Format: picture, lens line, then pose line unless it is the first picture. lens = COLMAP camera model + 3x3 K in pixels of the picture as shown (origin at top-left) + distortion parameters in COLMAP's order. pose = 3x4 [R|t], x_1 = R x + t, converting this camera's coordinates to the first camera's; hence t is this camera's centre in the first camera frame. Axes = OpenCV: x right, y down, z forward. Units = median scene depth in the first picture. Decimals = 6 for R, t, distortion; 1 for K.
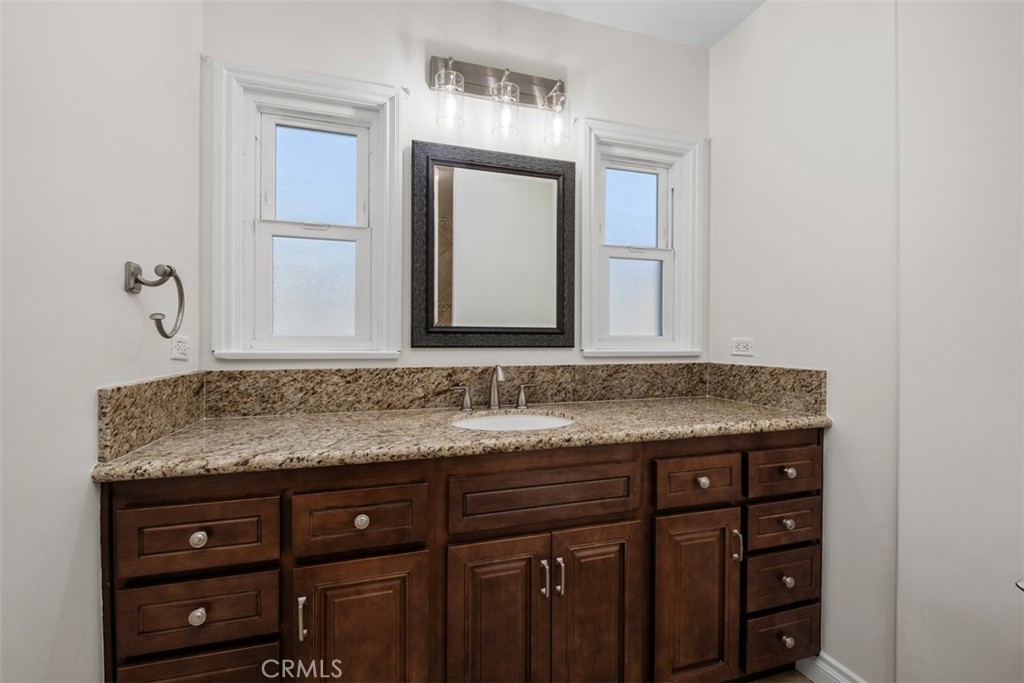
lens RADIAL K [[437.8, 0, 512.0], [0, 437.8, 331.6], [0, 0, 1]] dist [0.001500, -0.006931]
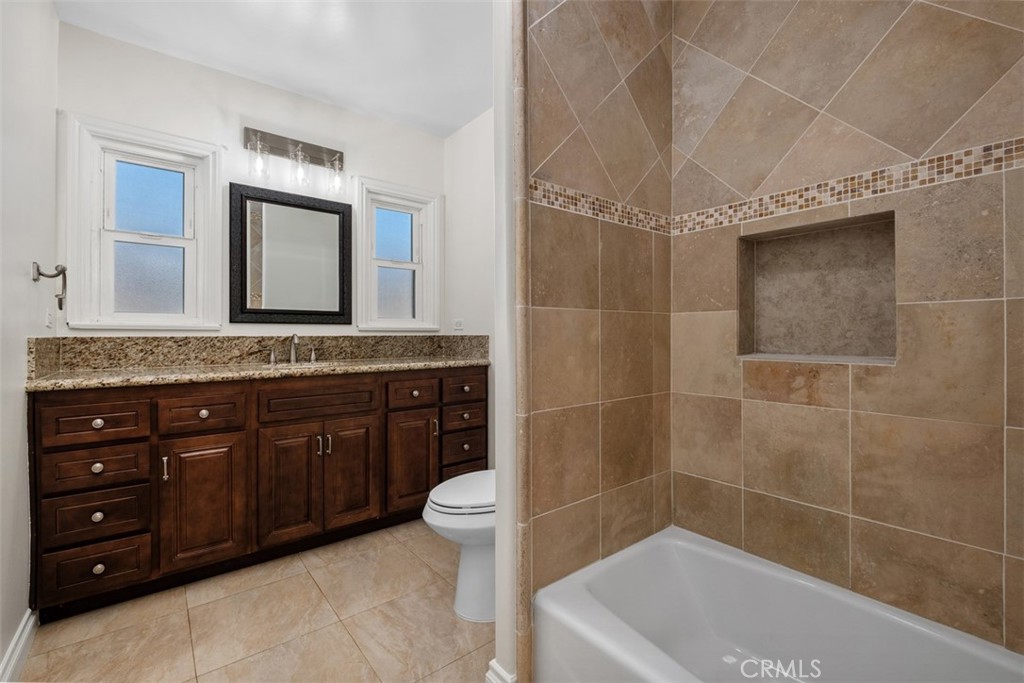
lens RADIAL K [[437.8, 0, 512.0], [0, 437.8, 331.6], [0, 0, 1]] dist [0.001500, -0.006931]
pose [[0.928678, -0.002761, 0.370876, 0.115567], [-0.002176, 0.999915, 0.012893, 0.049655], [-0.370879, -0.012781, 0.928593, -0.786590]]
